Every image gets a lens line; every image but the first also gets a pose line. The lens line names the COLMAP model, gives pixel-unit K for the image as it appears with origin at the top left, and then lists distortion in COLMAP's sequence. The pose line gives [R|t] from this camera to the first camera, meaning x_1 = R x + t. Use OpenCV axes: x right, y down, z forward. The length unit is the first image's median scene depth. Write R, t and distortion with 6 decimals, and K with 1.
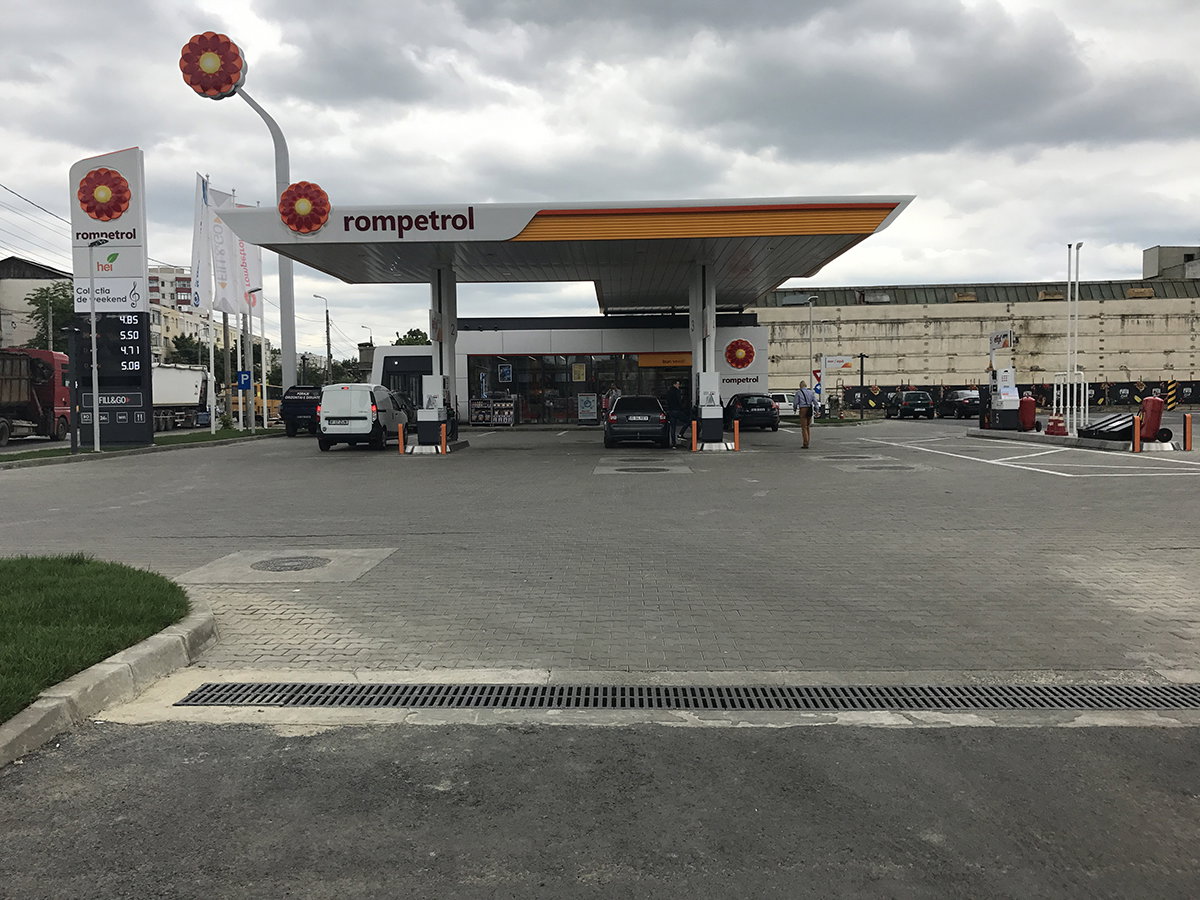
lens RADIAL K [[992.0, 0, 600.0], [0, 992.0, 450.0], [0, 0, 1]] dist [0.064126, -0.110755]
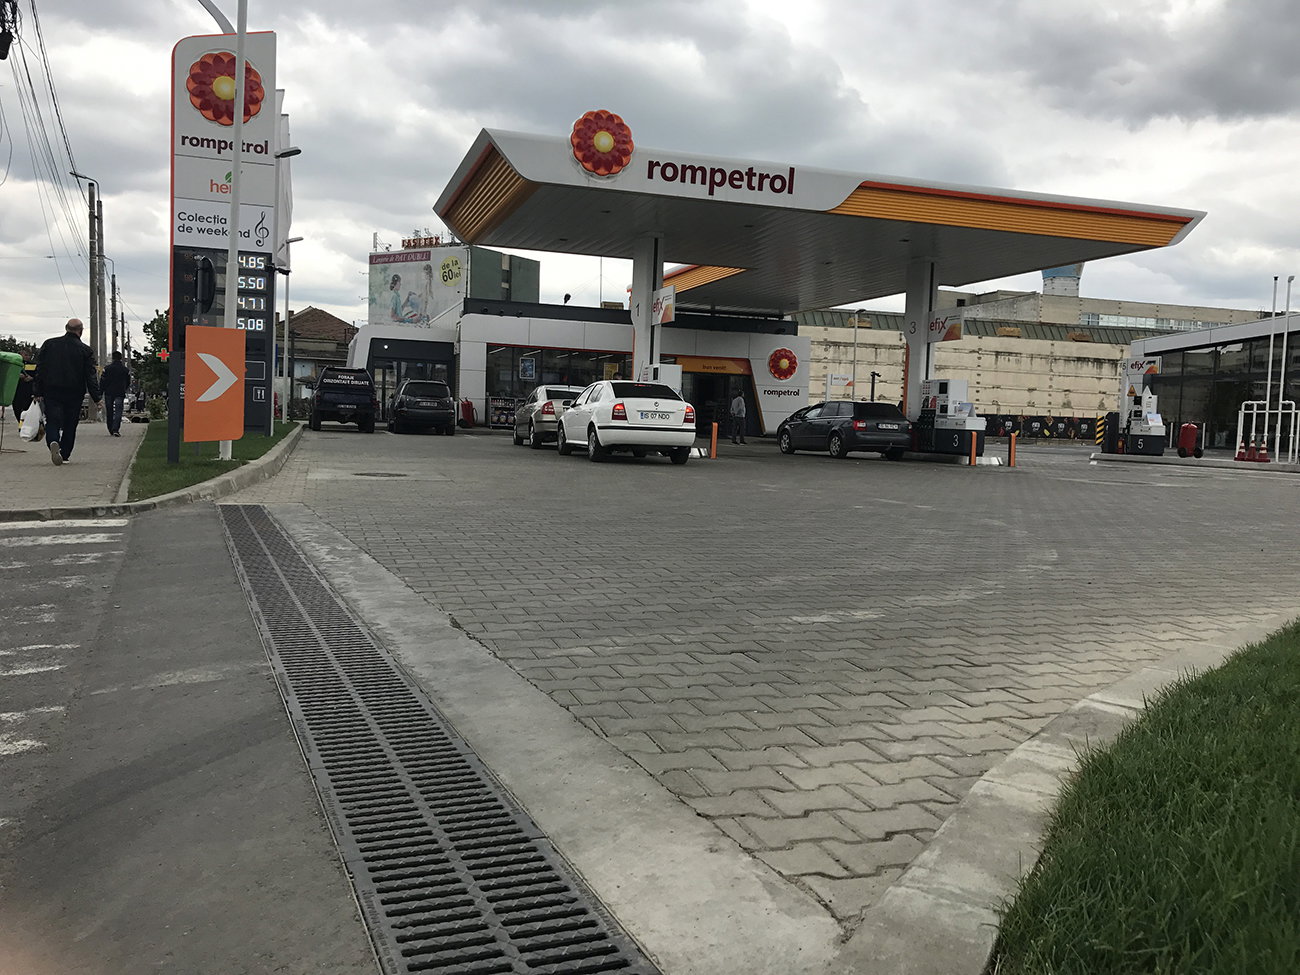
lens RADIAL K [[1074.7, 0, 650.0], [0, 1074.7, 487.5], [0, 0, 1]] dist [0.064126, -0.110755]
pose [[0.944452, 0.028731, 0.327390, -0.299039], [-0.033393, 0.999405, 0.008626, 0.013633], [-0.326948, -0.019079, 0.944850, 0.091524]]
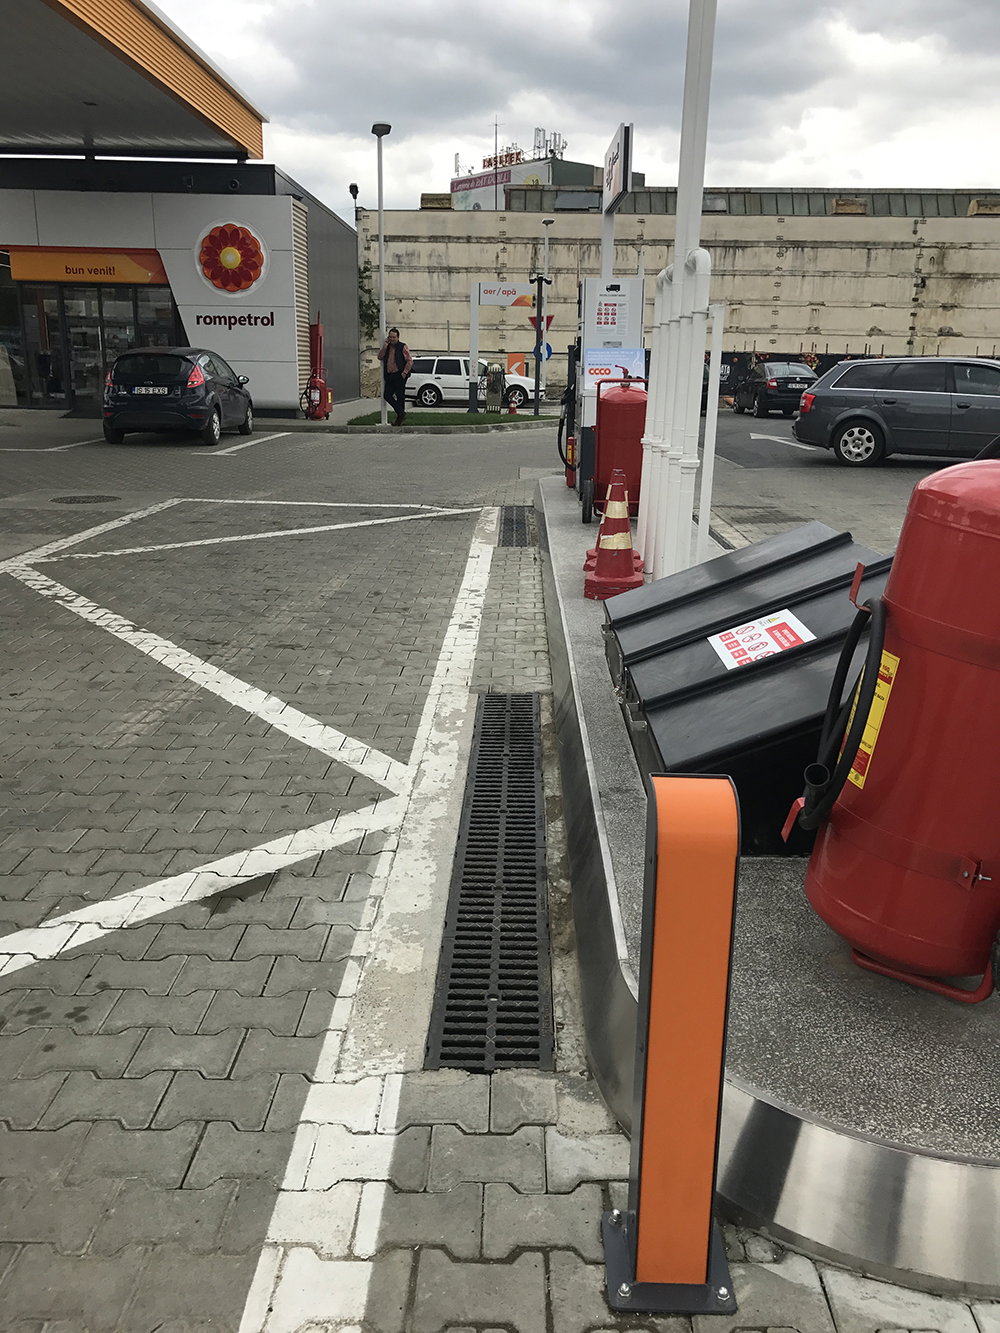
lens RADIAL K [[1089.1, 0, 500.0], [0, 1089.1, 666.5], [0, 0, 1]] dist [0.020148, 0.008944]
pose [[0.999401, 0.034081, 0.005972, 0.264664], [-0.034563, 0.975270, 0.218298, -0.028506], [0.001616, -0.218373, 0.975864, 0.473639]]
